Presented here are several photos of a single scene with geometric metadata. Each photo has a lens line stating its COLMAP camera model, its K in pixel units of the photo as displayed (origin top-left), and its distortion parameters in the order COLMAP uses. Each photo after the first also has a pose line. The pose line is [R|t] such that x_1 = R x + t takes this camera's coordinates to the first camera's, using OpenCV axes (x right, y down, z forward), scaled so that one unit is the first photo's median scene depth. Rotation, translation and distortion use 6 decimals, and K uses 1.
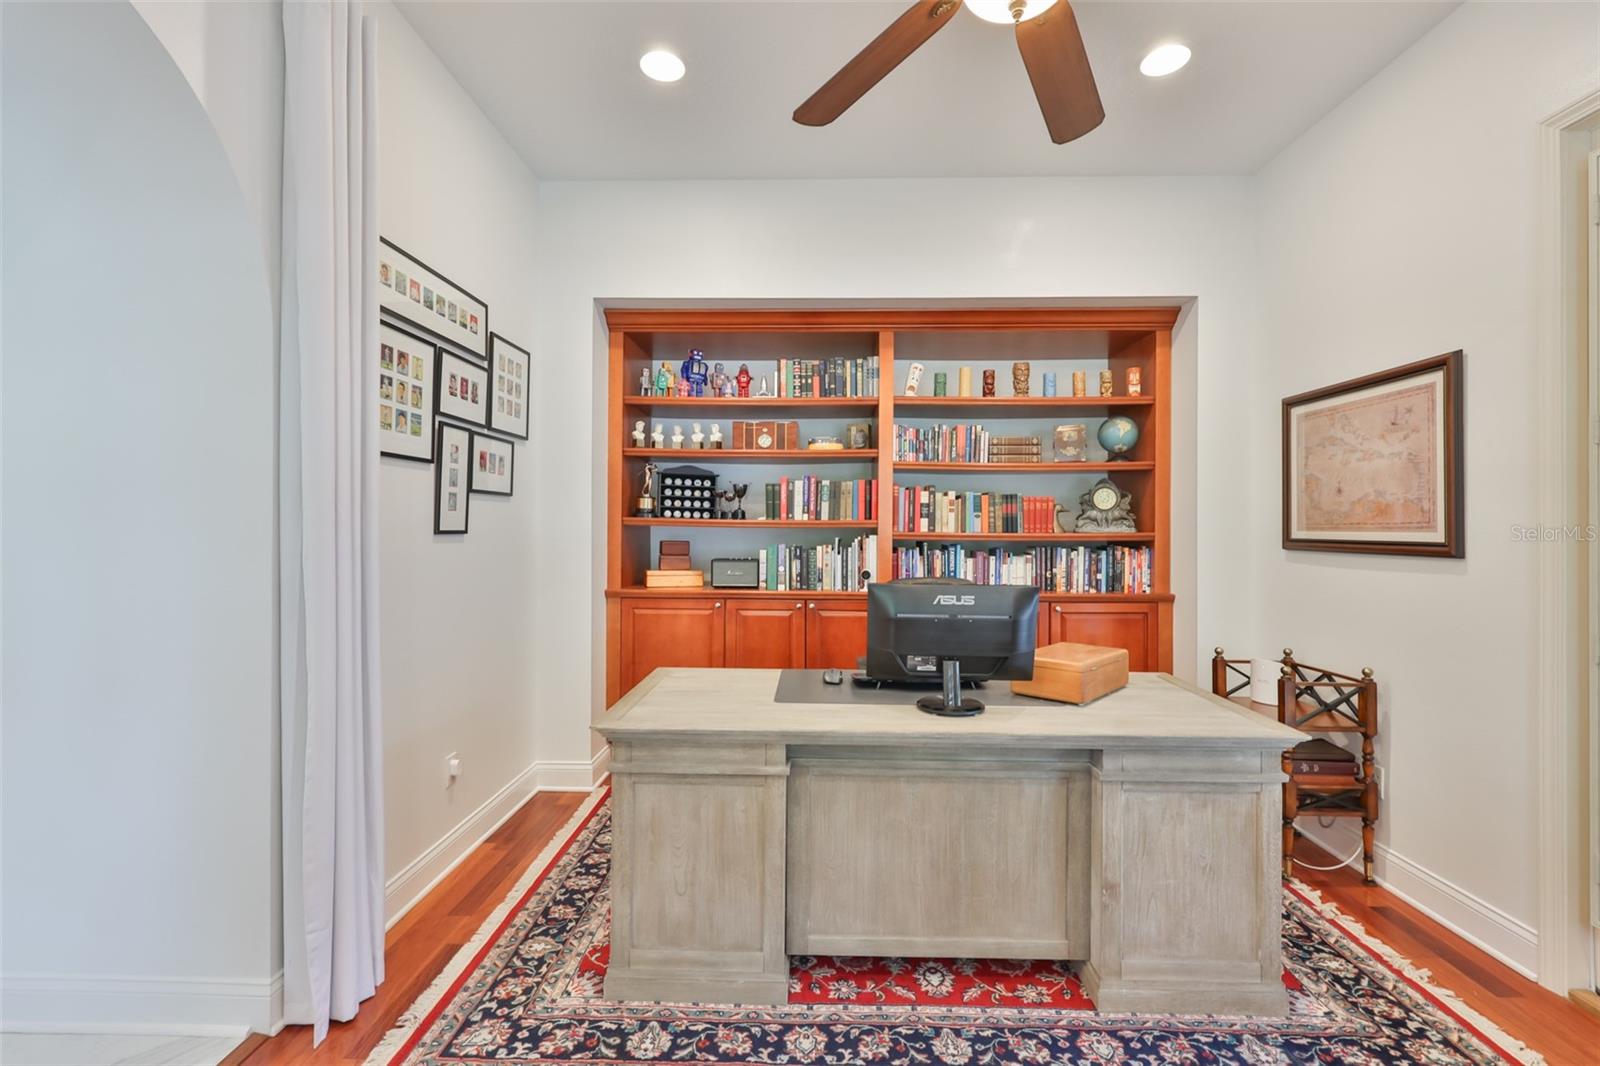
lens RADIAL K [[690.5, 0, 812.2], [0, 690.5, 528.7], [0, 0, 1]] dist [-0.000381, 0.000675]
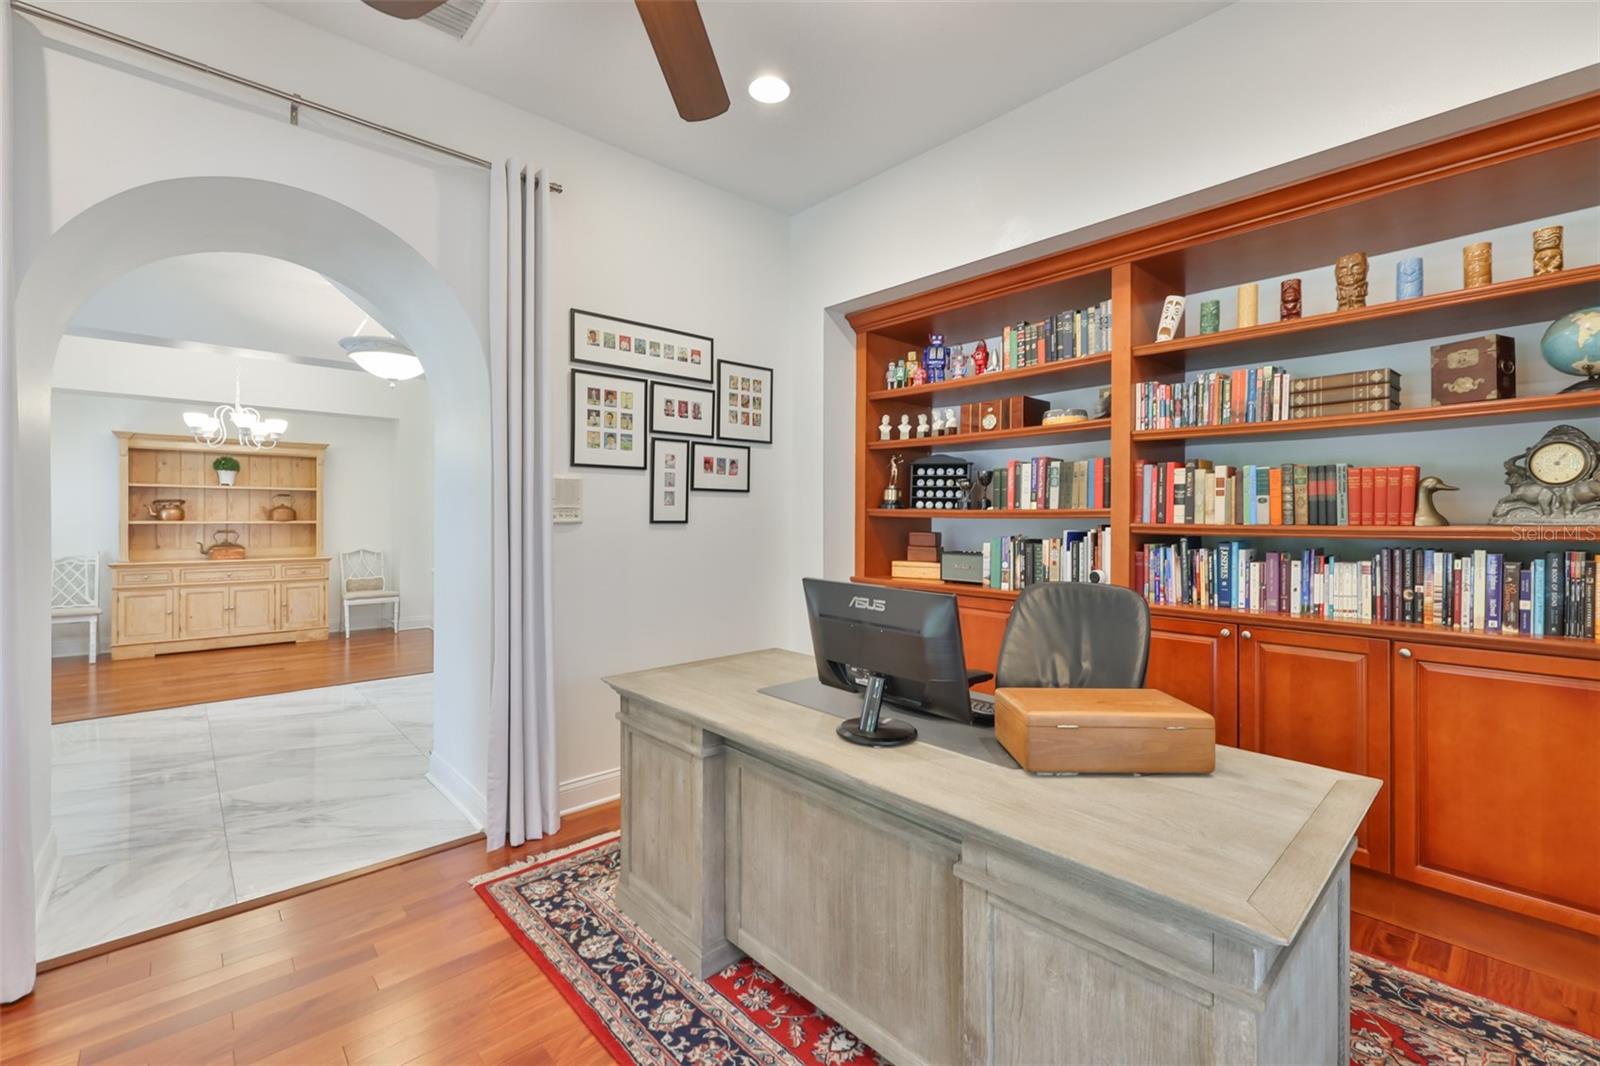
lens RADIAL K [[690.5, 0, 808.6], [0, 690.5, 523.3], [0, 0, 1]] dist [-0.000381, 0.000675]
pose [[0.692650, 0.002844, -0.721268, 0.473201], [-0.000429, 0.999994, 0.003531, 0.002143], [0.721274, -0.002136, 0.692647, 0.234246]]
